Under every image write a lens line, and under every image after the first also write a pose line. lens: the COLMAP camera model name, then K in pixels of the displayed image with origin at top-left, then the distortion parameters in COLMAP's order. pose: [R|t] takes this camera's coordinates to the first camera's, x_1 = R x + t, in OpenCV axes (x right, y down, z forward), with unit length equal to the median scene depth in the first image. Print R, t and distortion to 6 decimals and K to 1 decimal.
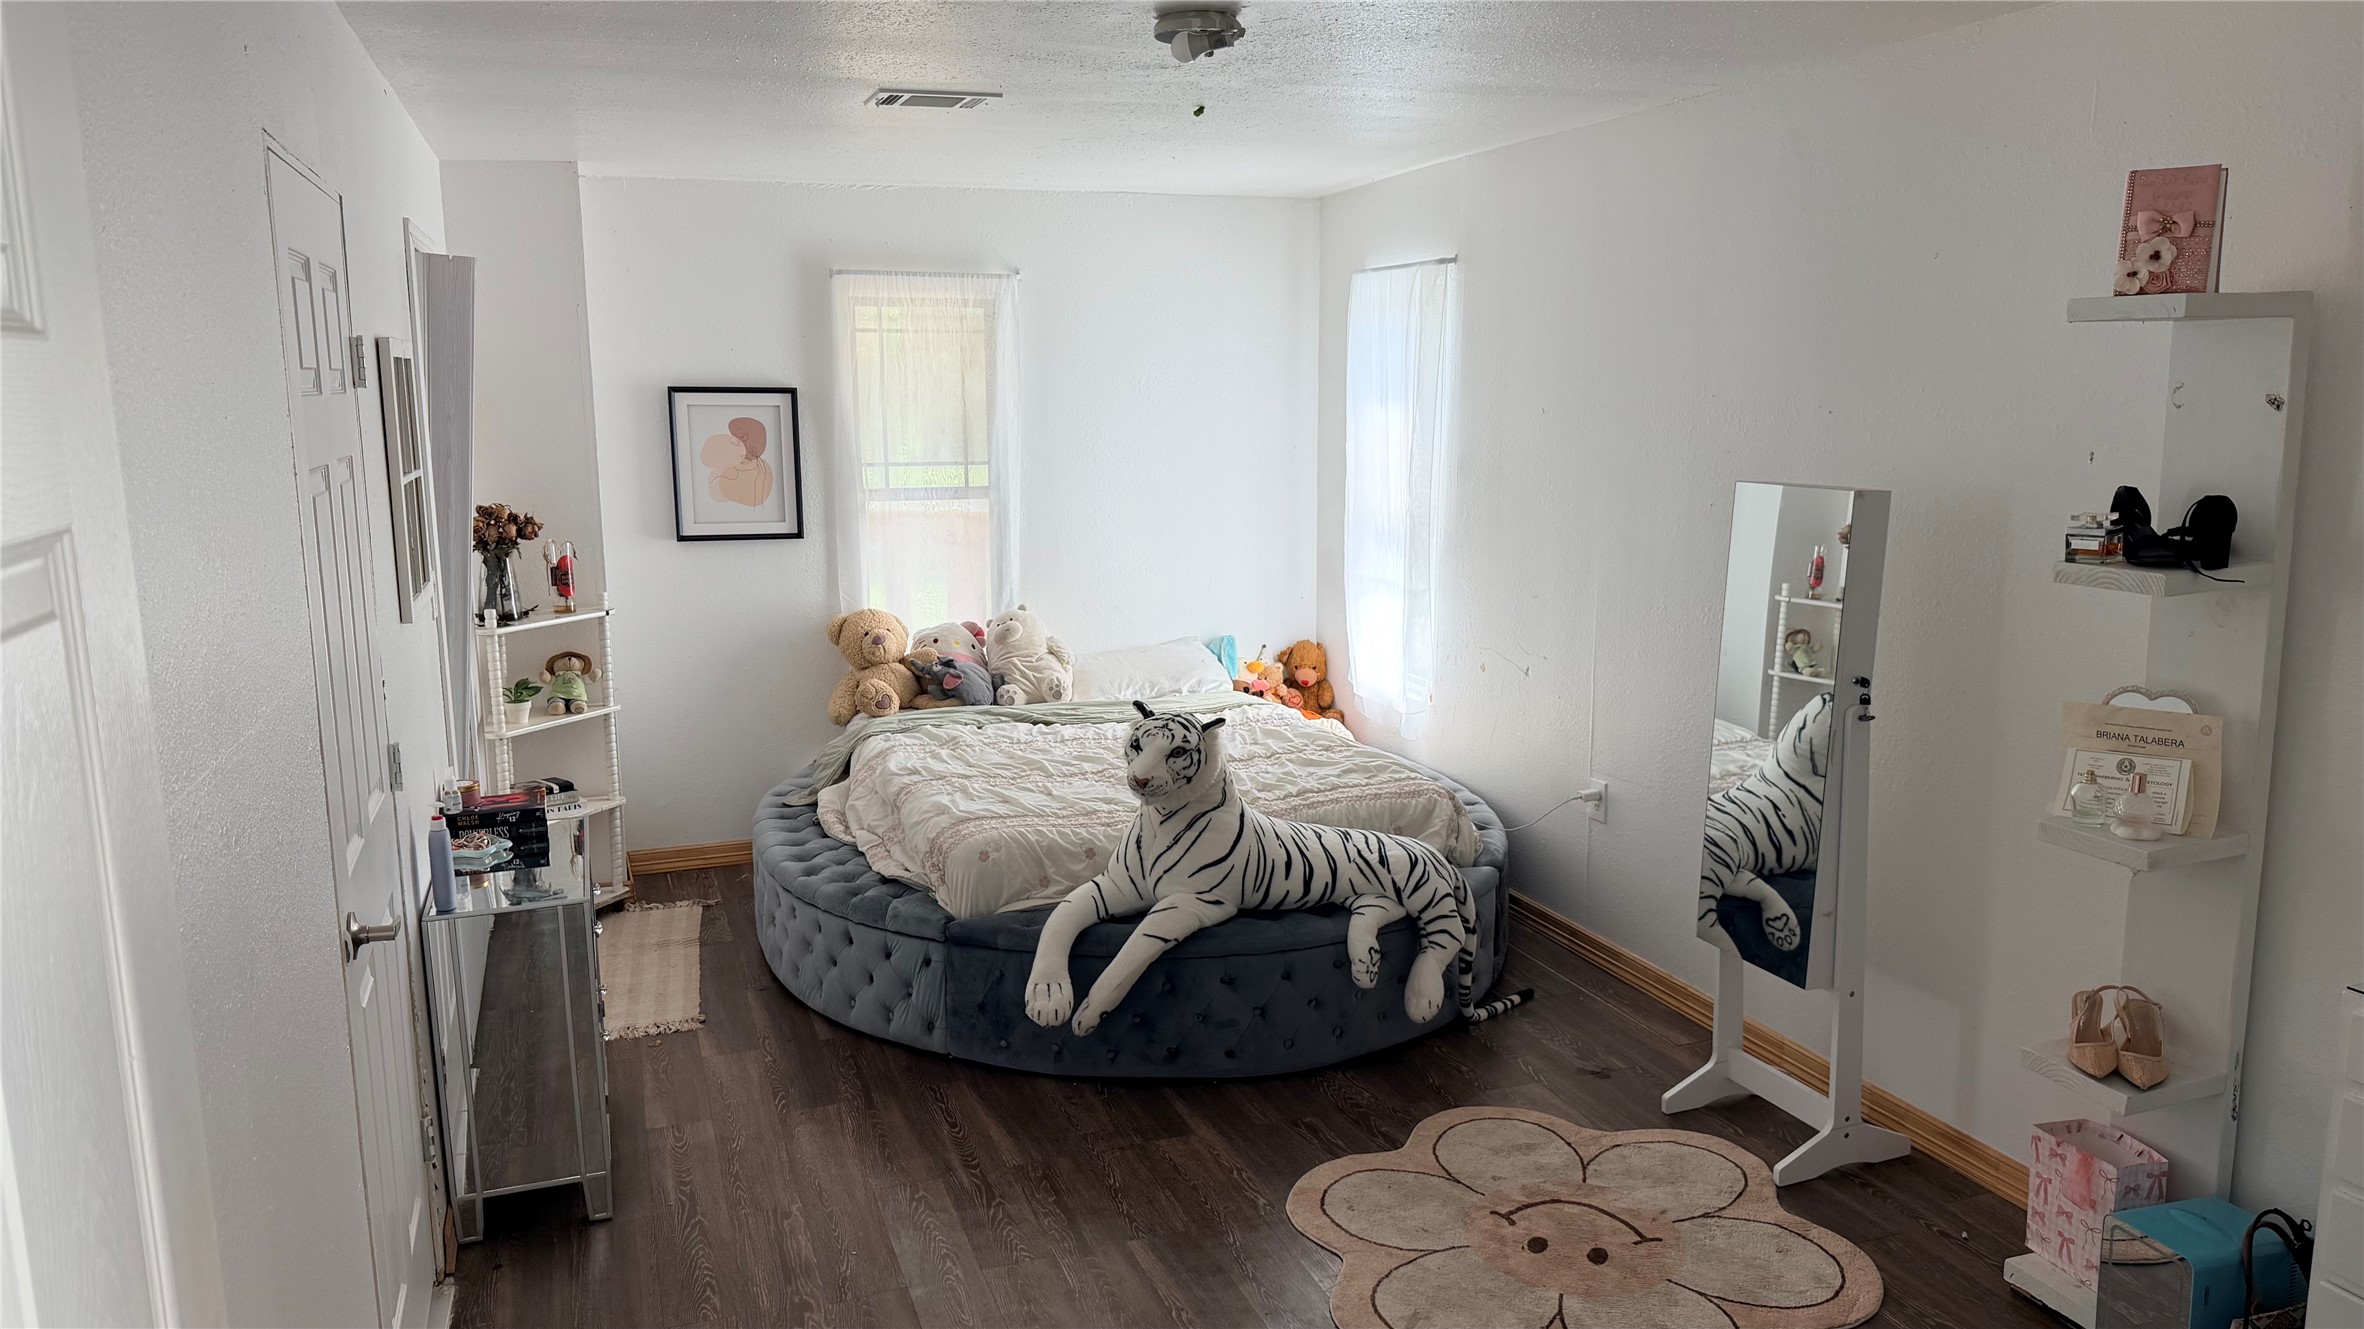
lens RADIAL K [[1682.1, 0, 1138.3], [0, 1682.1, 672.4], [0, 0, 1]] dist [0.051507, -0.077474]
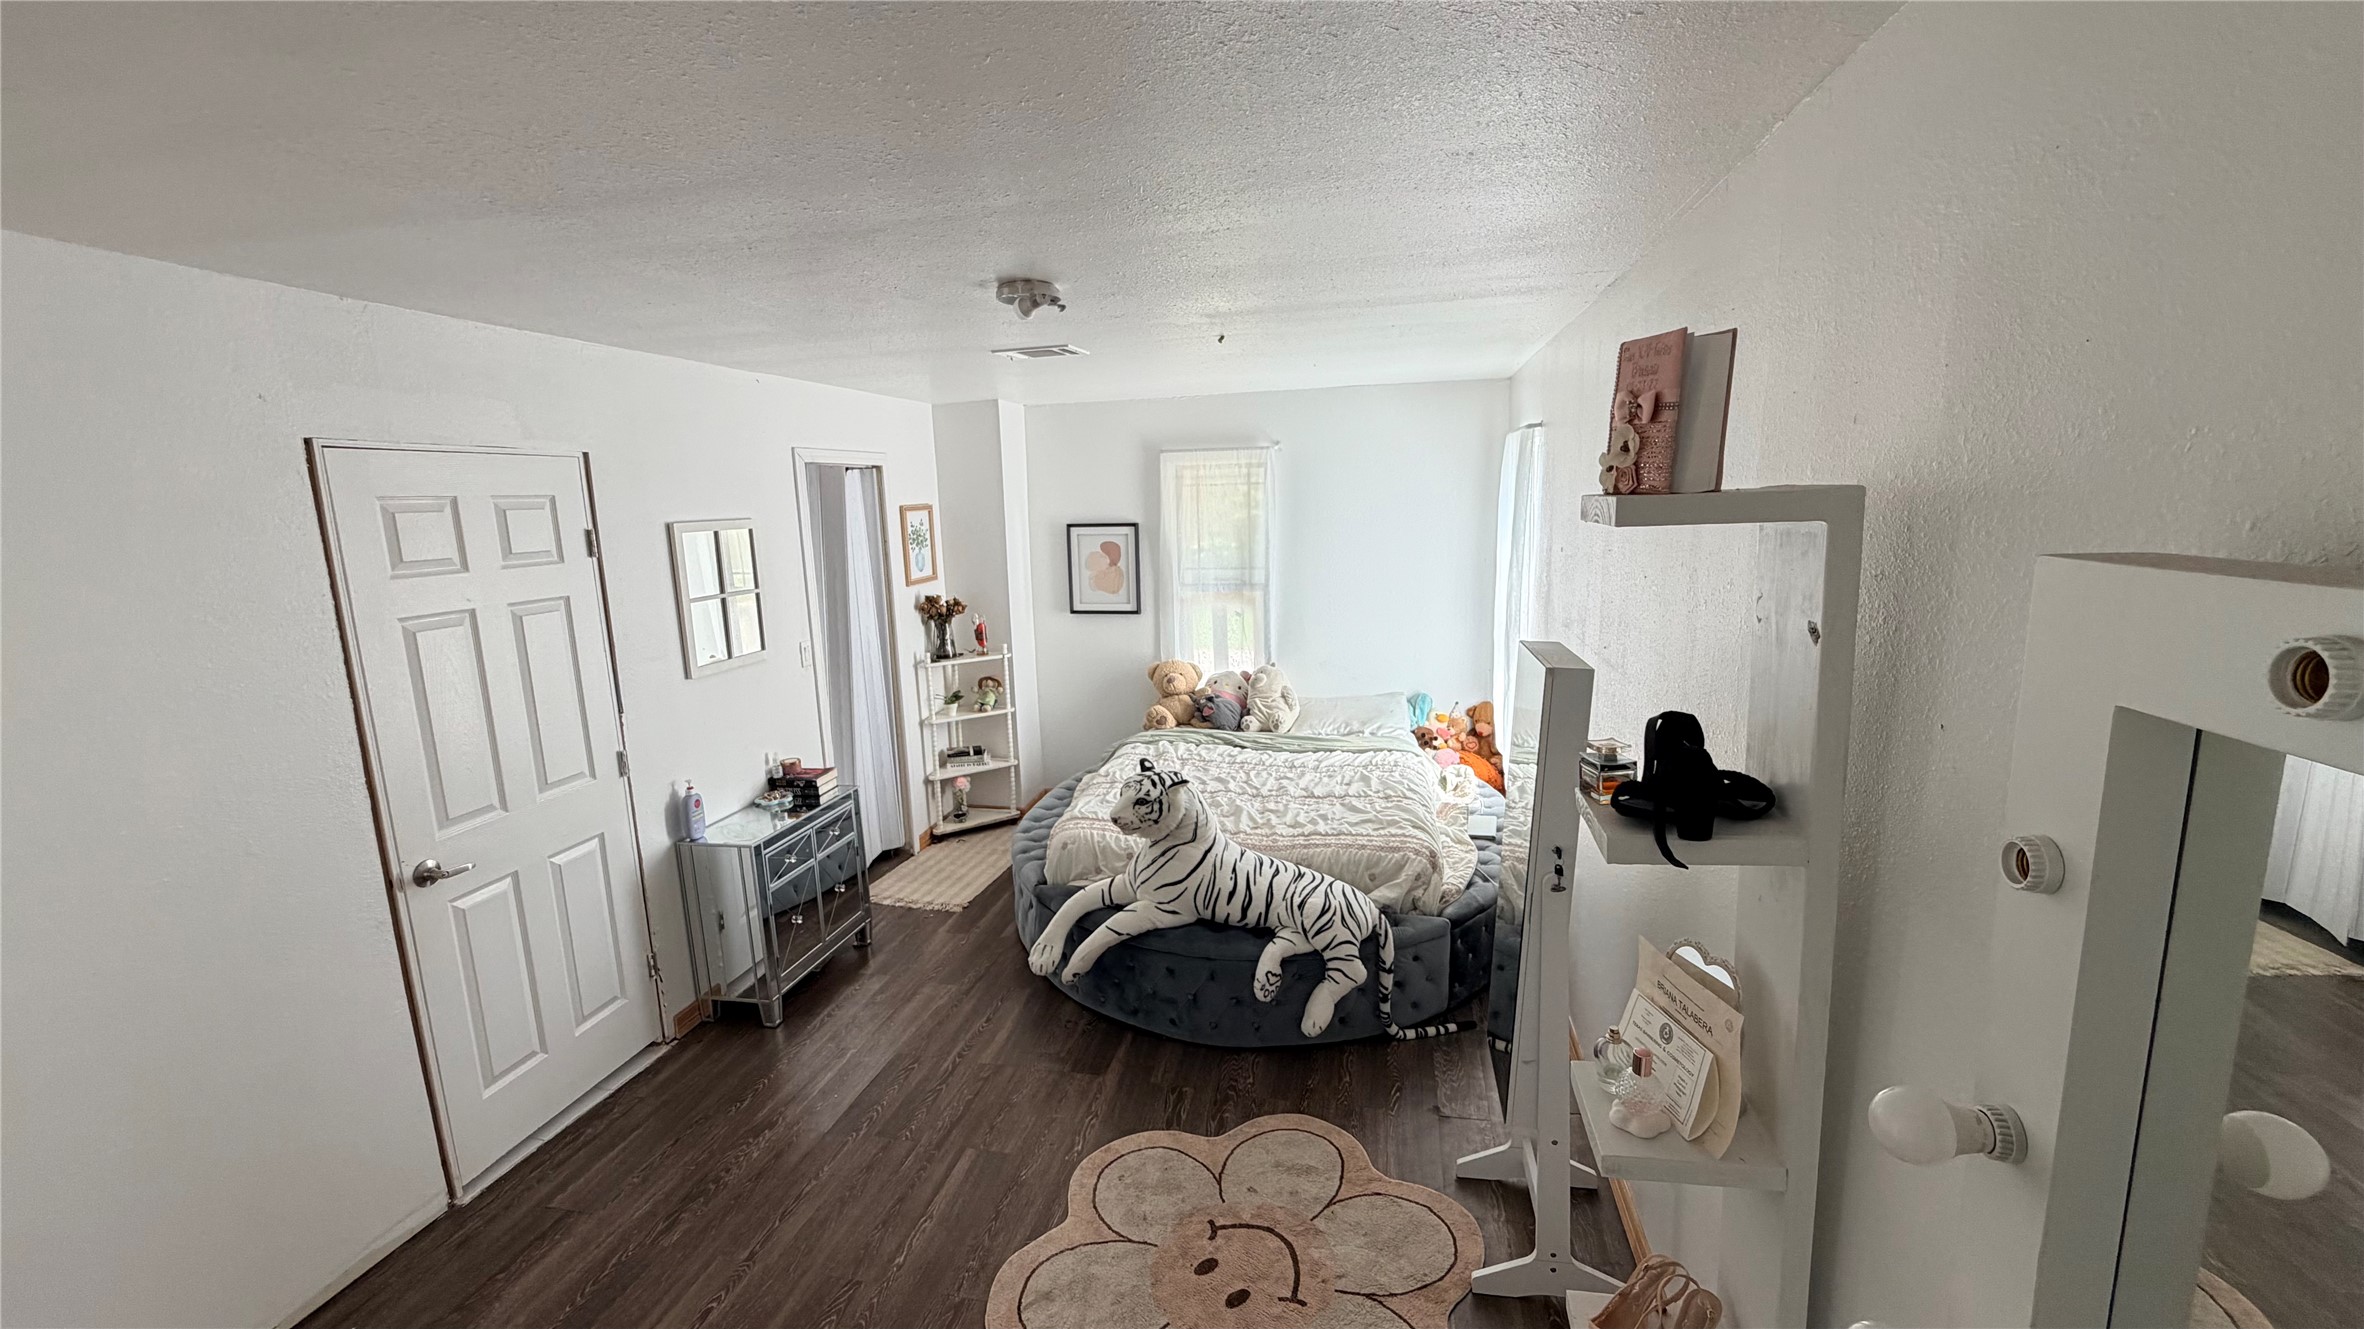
lens RADIAL K [[949.5, 0, 1172.3], [0, 949.5, 659.4], [0, 0, 1]] dist [-0.002341, 0.000197]
pose [[0.851011, 0.073264, -0.520012, 0.409526], [-0.066647, 0.997281, 0.031438, -0.089316], [0.520902, 0.007903, 0.853580, 0.308705]]
